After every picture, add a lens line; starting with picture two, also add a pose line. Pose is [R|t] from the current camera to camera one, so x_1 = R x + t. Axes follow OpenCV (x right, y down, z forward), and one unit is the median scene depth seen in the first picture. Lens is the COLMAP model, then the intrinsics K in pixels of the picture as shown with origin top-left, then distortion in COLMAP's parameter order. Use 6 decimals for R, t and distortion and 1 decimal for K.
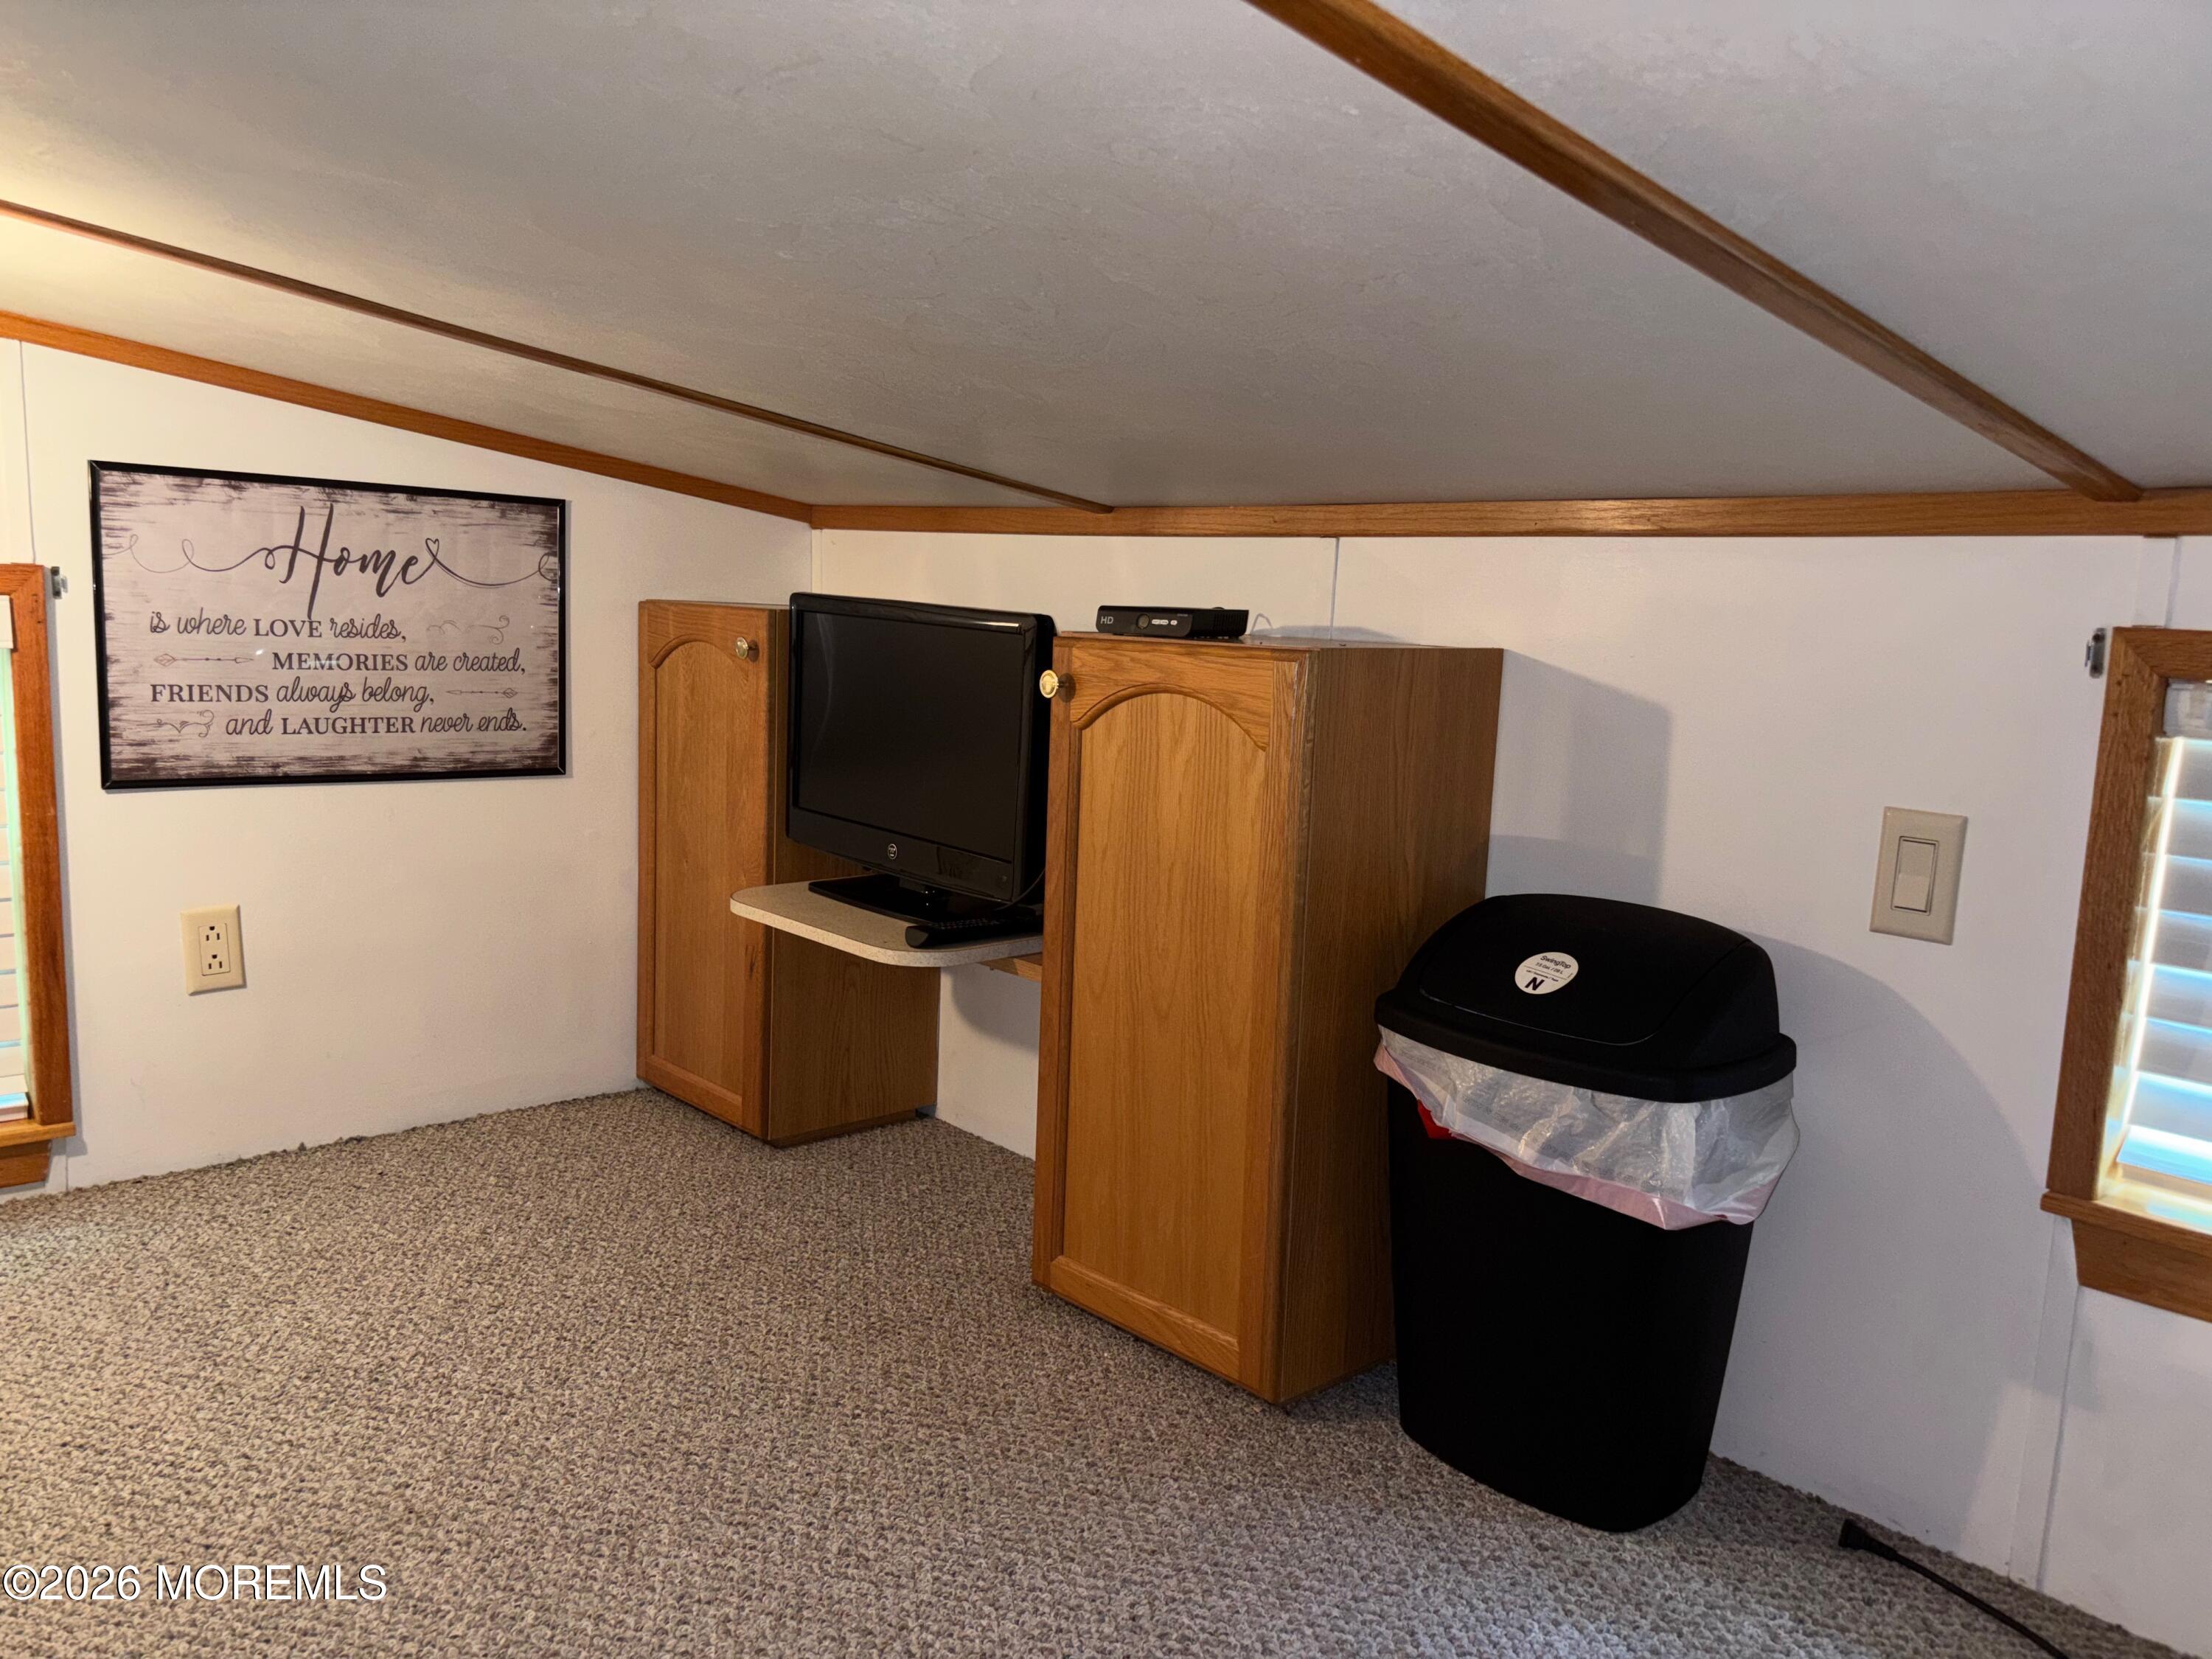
lens RADIAL K [[1671.2, 0, 1106.0], [0, 1671.2, 849.5], [0, 0, 1]] dist [0.001090, 0.007795]
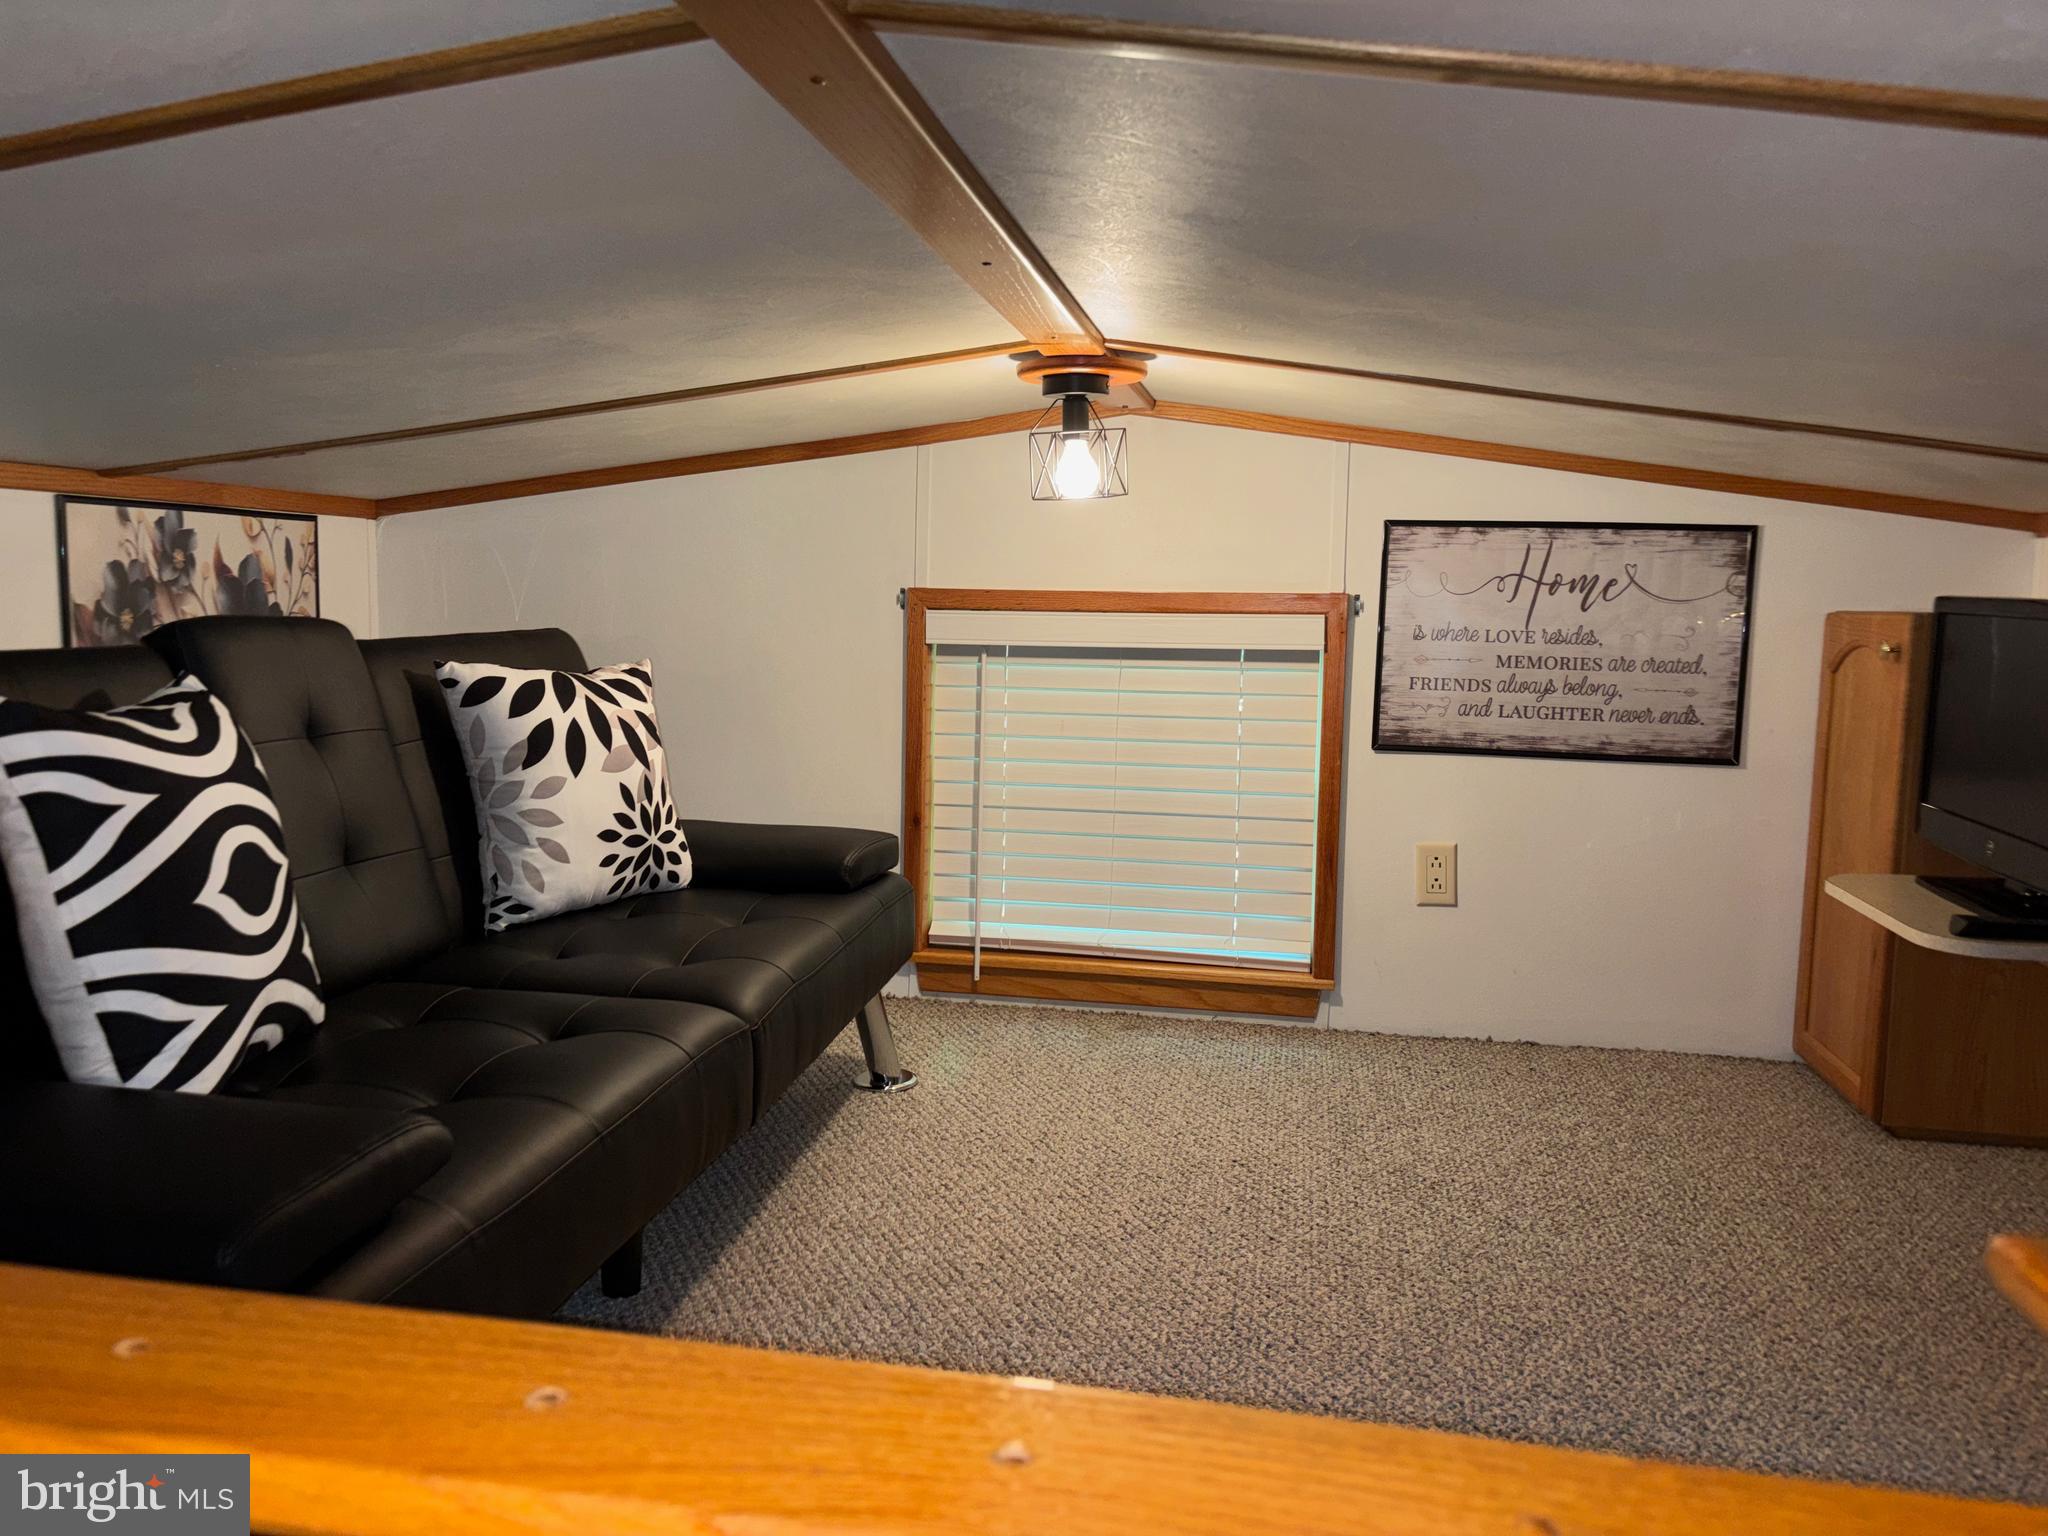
lens RADIAL K [[1540.4, 0, 1026.1], [0, 1540.4, 774.1], [0, 0, 1]] dist [0.055221, -0.057242]
pose [[0.611920, 0.059262, -0.788697, 0.239183], [-0.111846, 0.993652, -0.012115, 0.031281], [0.782972, 0.095626, 0.614663, -0.031141]]
